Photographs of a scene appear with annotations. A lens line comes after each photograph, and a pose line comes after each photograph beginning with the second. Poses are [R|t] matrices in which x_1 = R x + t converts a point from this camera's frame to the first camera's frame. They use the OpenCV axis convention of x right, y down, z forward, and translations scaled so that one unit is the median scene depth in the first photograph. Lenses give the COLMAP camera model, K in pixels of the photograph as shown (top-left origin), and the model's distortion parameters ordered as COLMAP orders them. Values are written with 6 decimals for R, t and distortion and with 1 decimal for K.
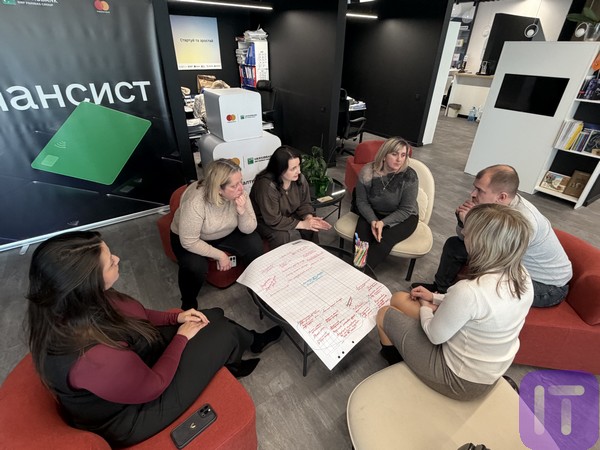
lens RADIAL K [[299.2, 0, 300.3], [0, 299.2, 226.1], [0, 0, 1]] dist [-0.016141, 0.000777]
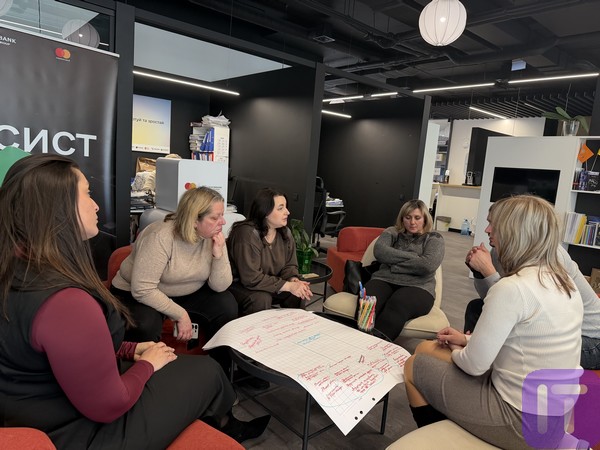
lens RADIAL K [[415.4, 0, 302.5], [0, 415.4, 226.3], [0, 0, 1]] dist [0.043015, -0.085042]
pose [[0.990966, 0.040824, 0.127752, -0.103855], [0.012237, 0.921050, -0.389252, 0.277599], [-0.133557, 0.387299, 0.912229, -0.057752]]
